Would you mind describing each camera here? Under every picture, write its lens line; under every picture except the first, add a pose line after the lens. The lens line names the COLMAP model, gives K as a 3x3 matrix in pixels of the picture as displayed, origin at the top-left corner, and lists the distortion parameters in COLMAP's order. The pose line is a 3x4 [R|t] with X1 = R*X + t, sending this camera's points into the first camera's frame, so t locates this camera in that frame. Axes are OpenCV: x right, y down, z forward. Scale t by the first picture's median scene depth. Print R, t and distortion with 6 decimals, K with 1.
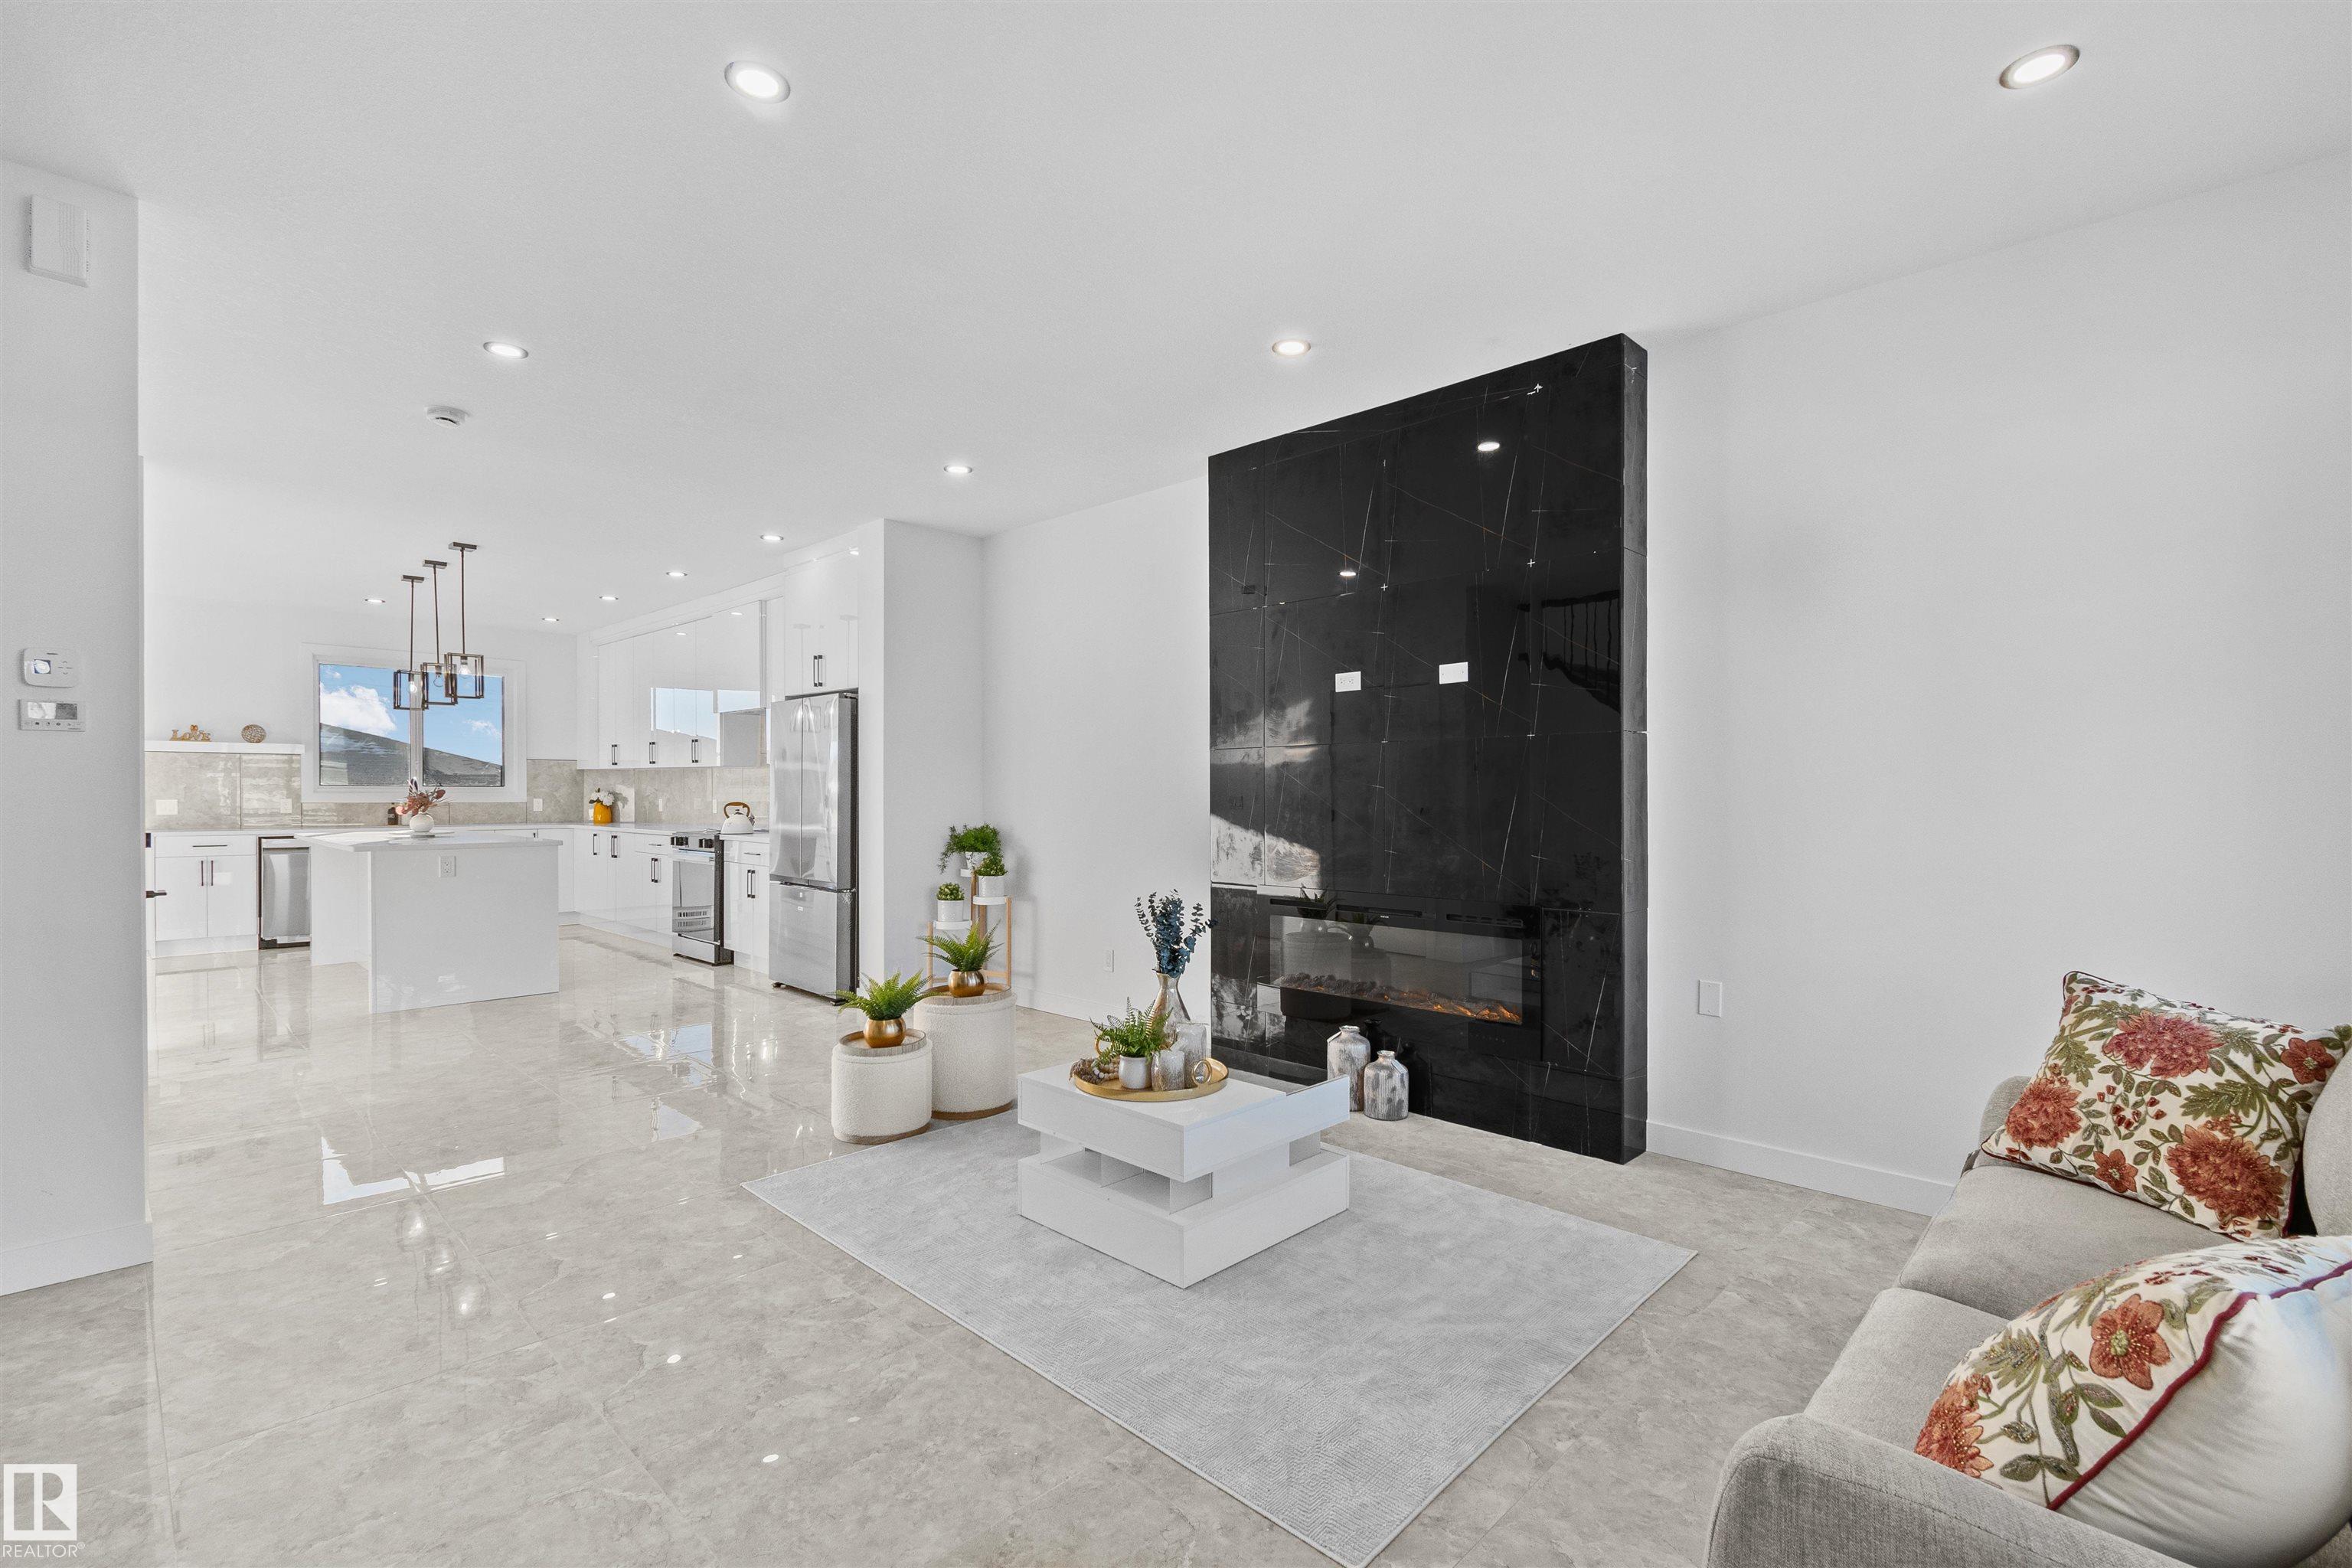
lens RADIAL K [[1054.0, 0, 1202.3], [0, 1054.0, 812.9], [0, 0, 1]] dist [-0.000518, -0.001679]
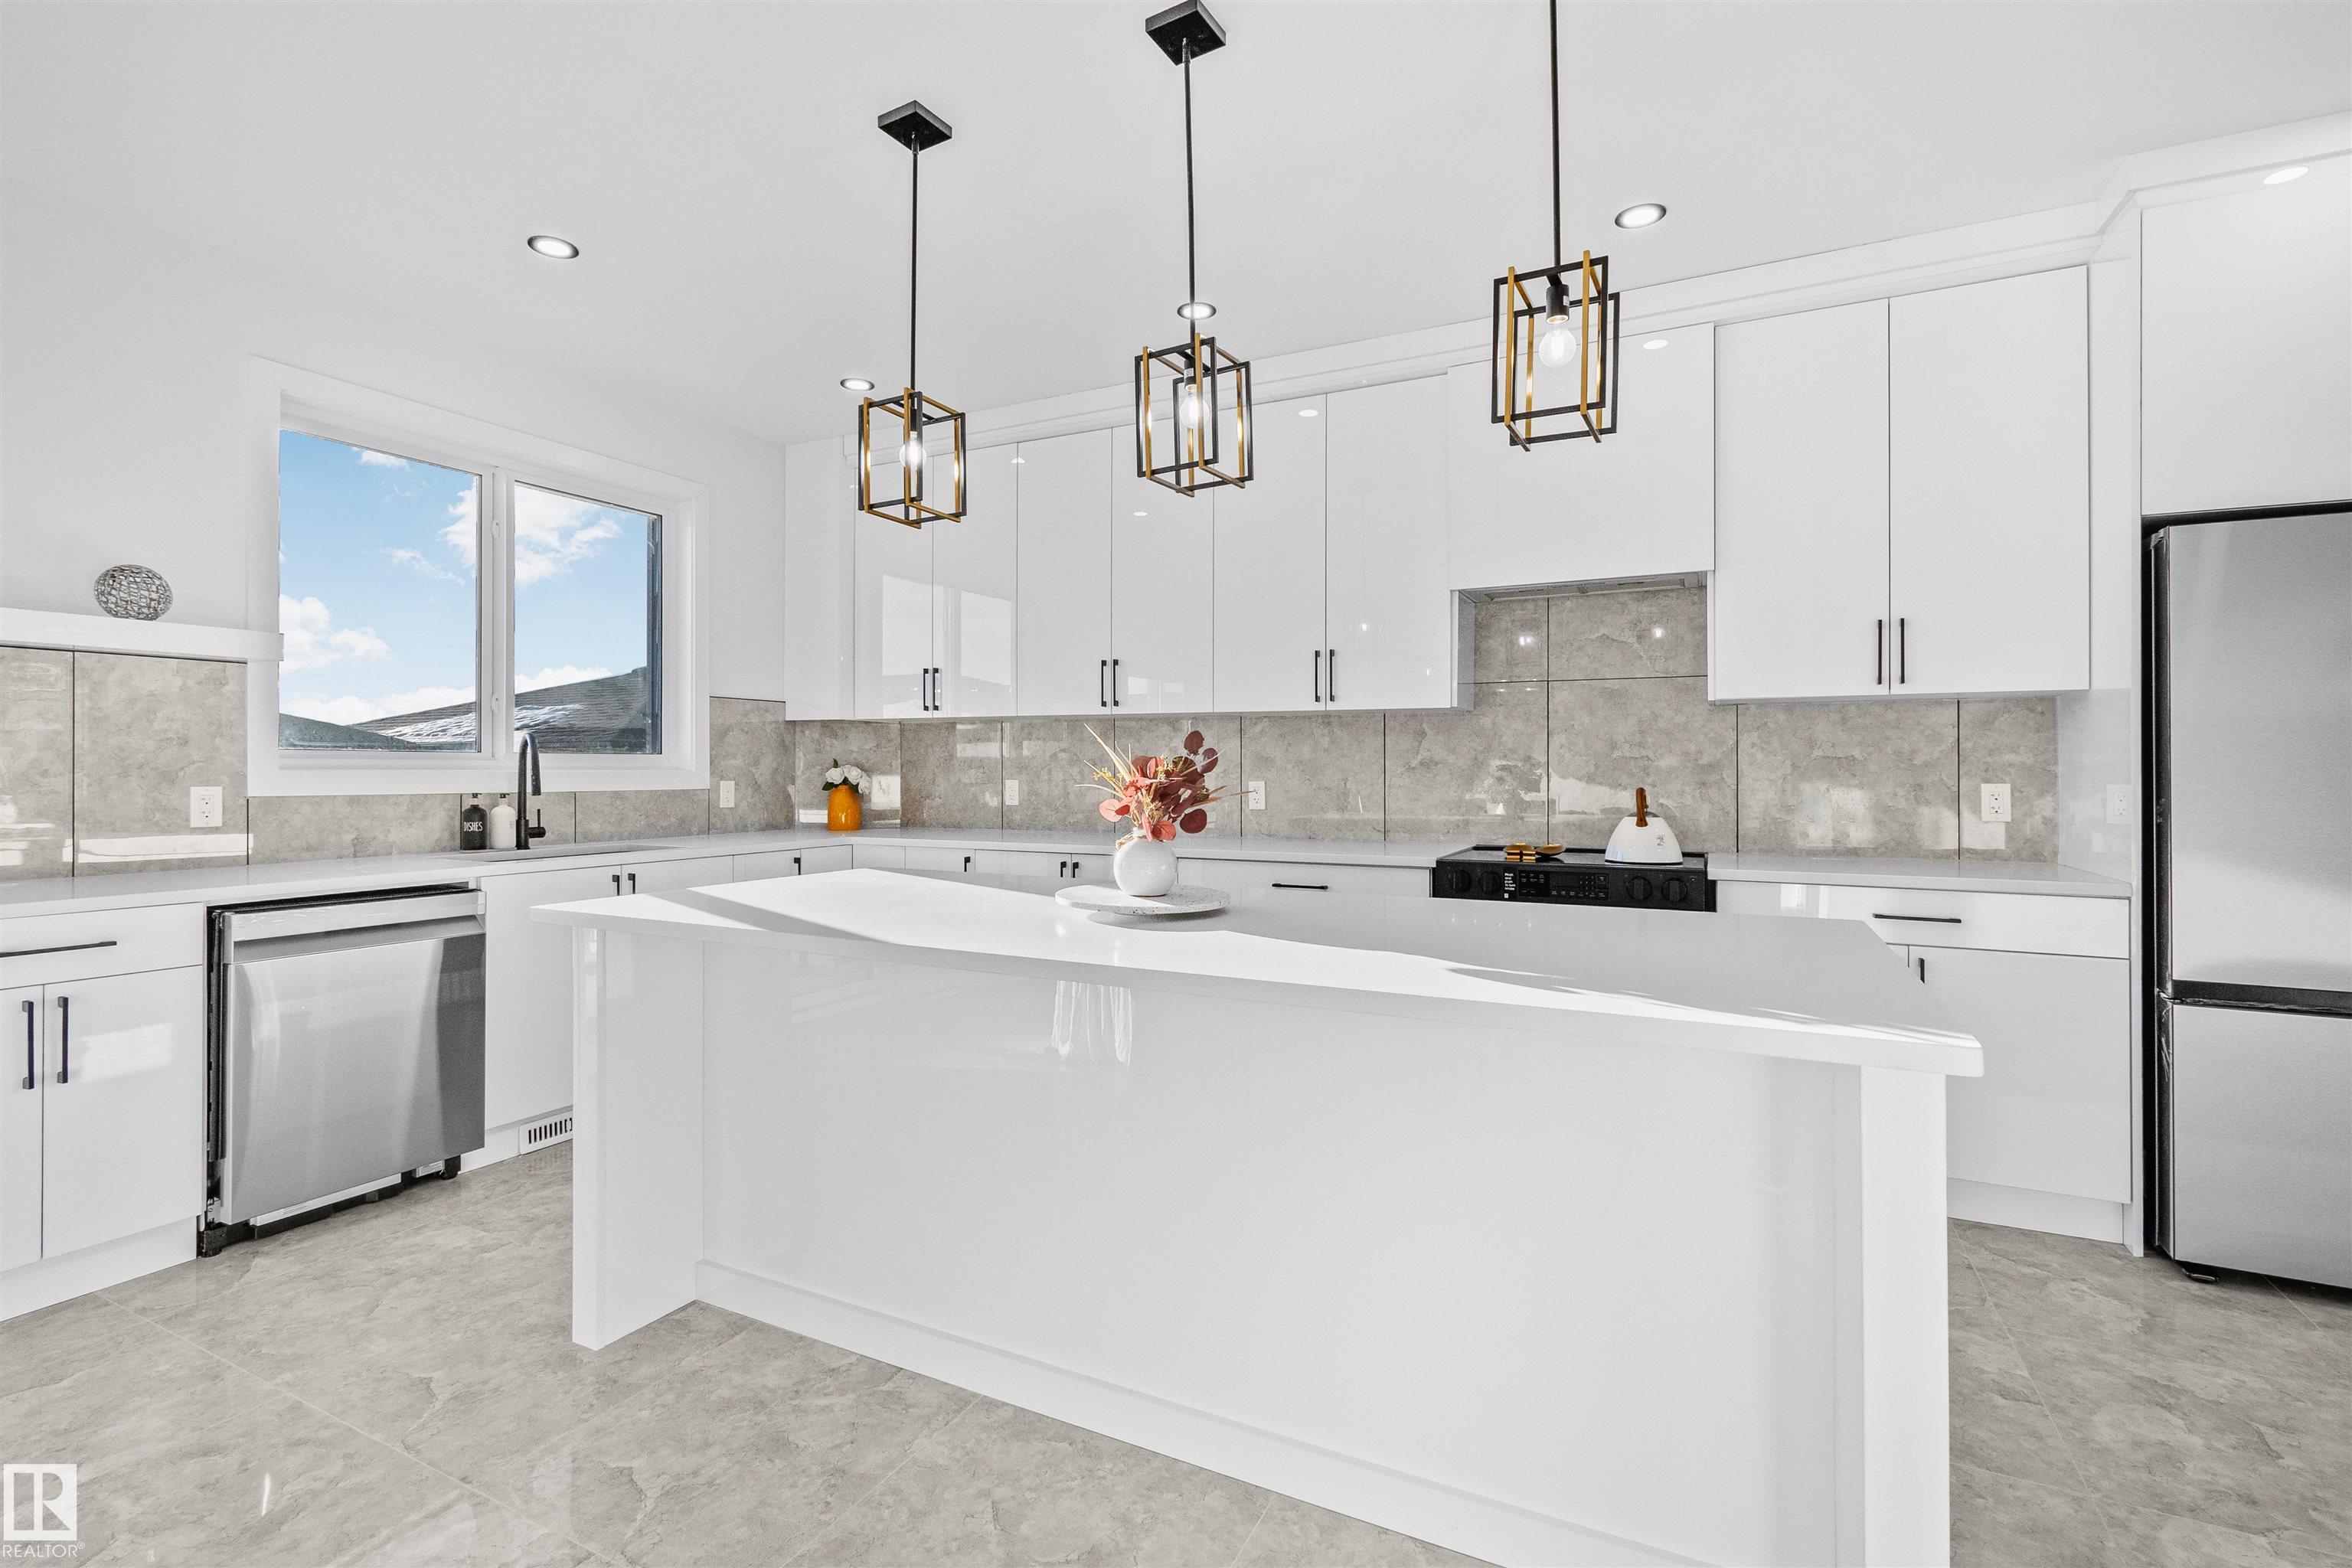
lens RADIAL K [[1054.0, 0, 1182.2], [0, 1054.0, 770.8], [0, 0, 1]] dist [-0.000518, -0.001679]
pose [[0.959373, -0.002832, 0.282127, -0.707686], [0.008229, 0.999805, -0.017948, -0.010295], [-0.282021, 0.019541, 0.959209, 0.613679]]
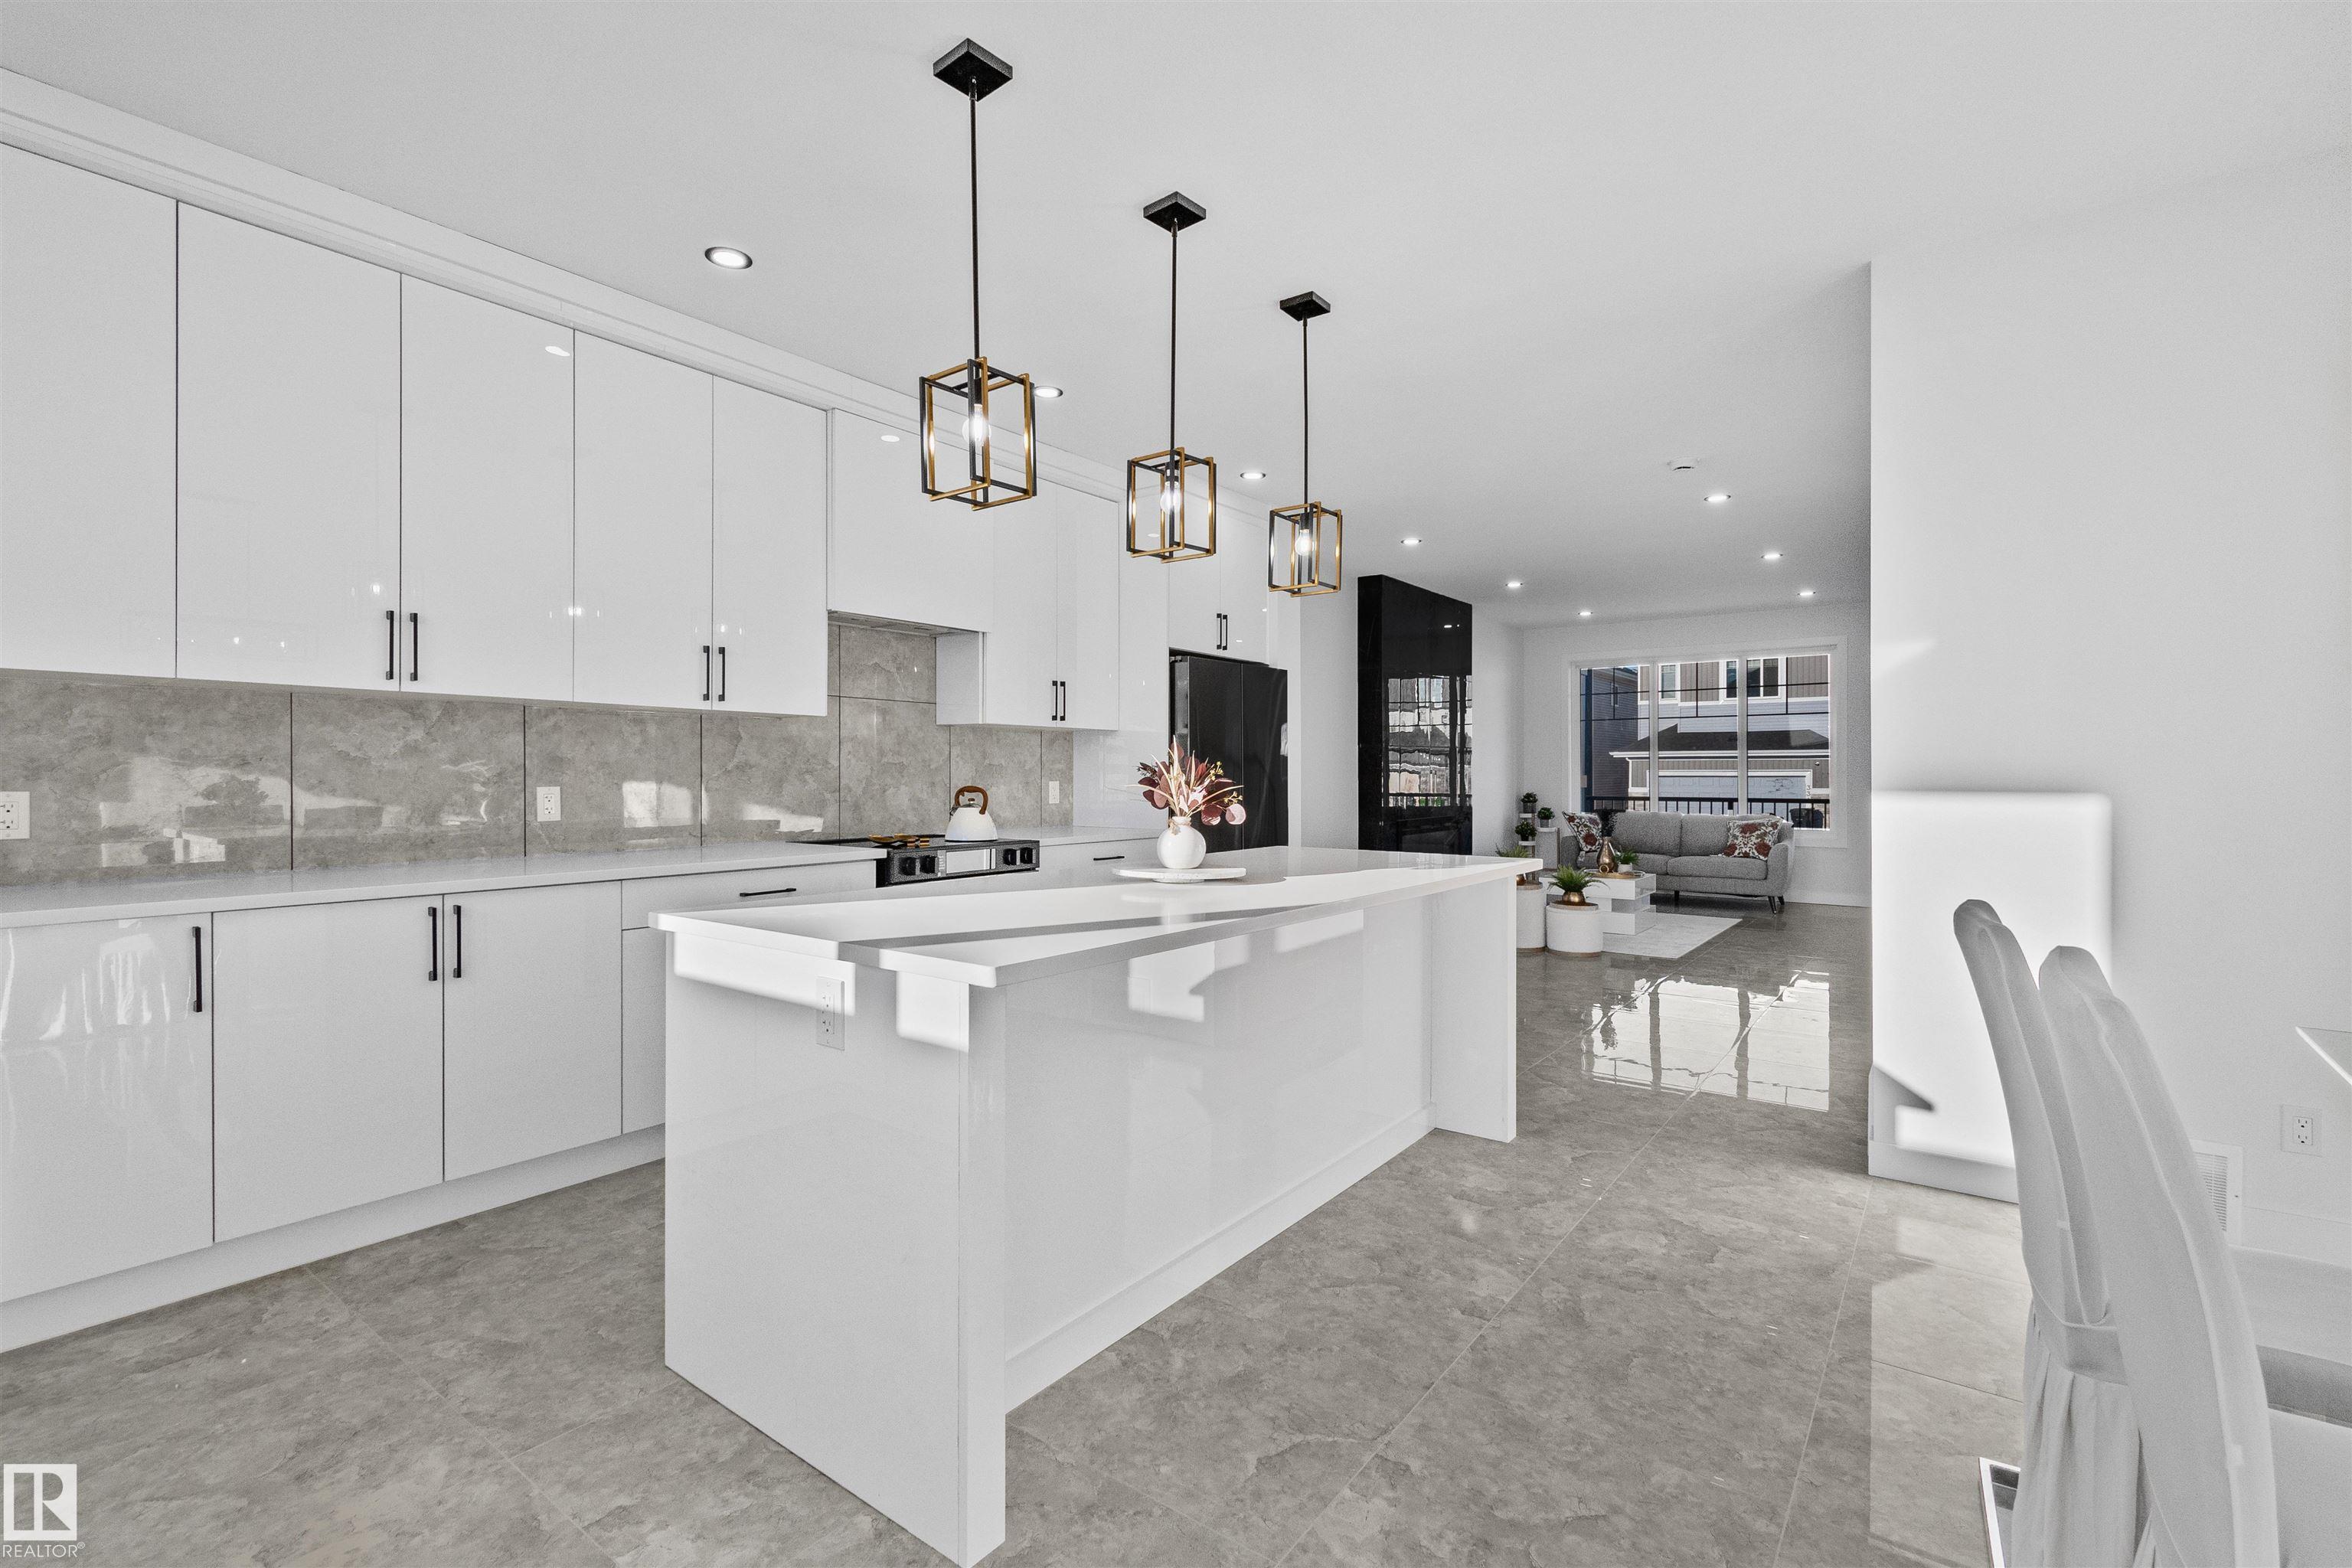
lens RADIAL K [[1054.0, 0, 1168.6], [0, 1054.0, 771.7], [0, 0, 1]] dist [-0.000518, -0.001679]
pose [[-0.102609, -0.006040, 0.994703, -0.986262], [0.016168, 0.999839, 0.007739, -0.019940], [-0.994590, 0.016877, -0.102495, 0.907089]]
